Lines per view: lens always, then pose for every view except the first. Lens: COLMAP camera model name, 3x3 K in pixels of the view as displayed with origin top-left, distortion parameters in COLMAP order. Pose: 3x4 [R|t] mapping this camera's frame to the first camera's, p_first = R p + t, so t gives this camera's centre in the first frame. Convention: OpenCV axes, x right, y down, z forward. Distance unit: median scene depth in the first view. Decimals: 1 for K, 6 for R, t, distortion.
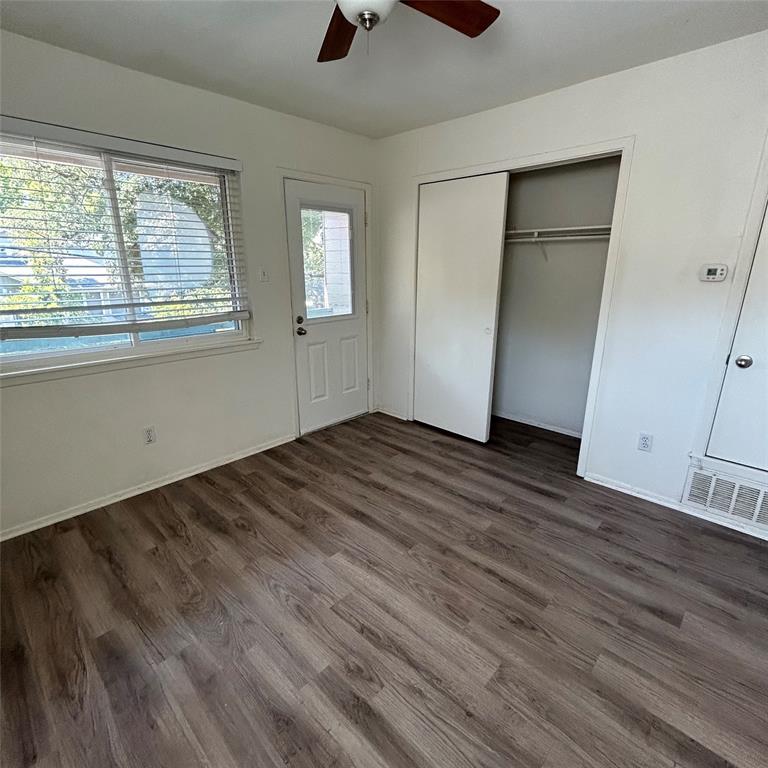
lens RADIAL K [[411.9, 0, 383.8], [0, 411.9, 383.3], [0, 0, 1]] dist [-0.008398, 0.005745]
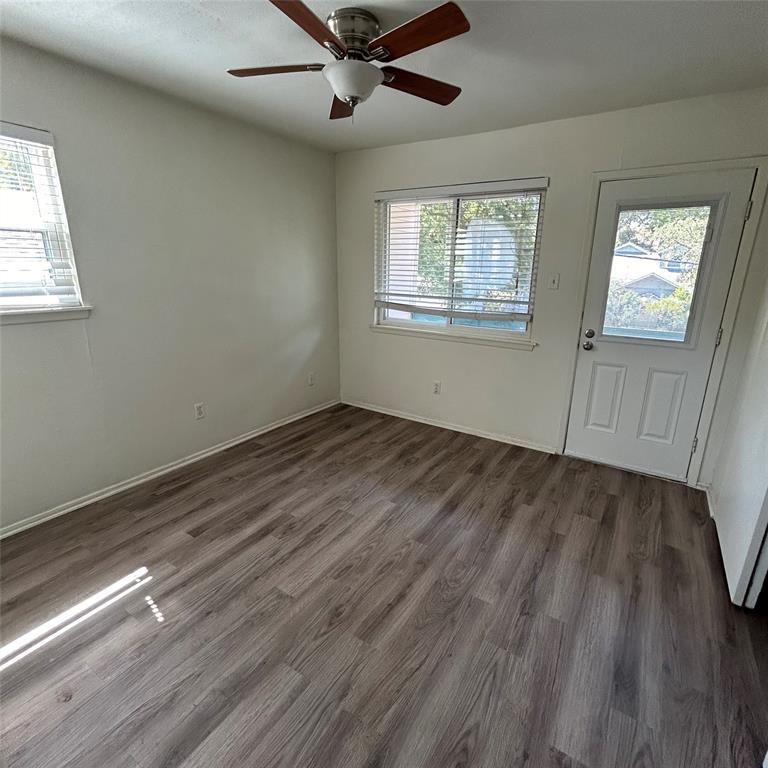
lens RADIAL K [[411.9, 0, 386.1], [0, 411.9, 383.3], [0, 0, 1]] dist [-0.008398, 0.005745]
pose [[0.192377, 0.270537, -0.943293, 0.850502], [-0.290886, 0.933767, 0.208481, -0.155830], [0.937217, 0.234284, 0.258331, 0.513811]]
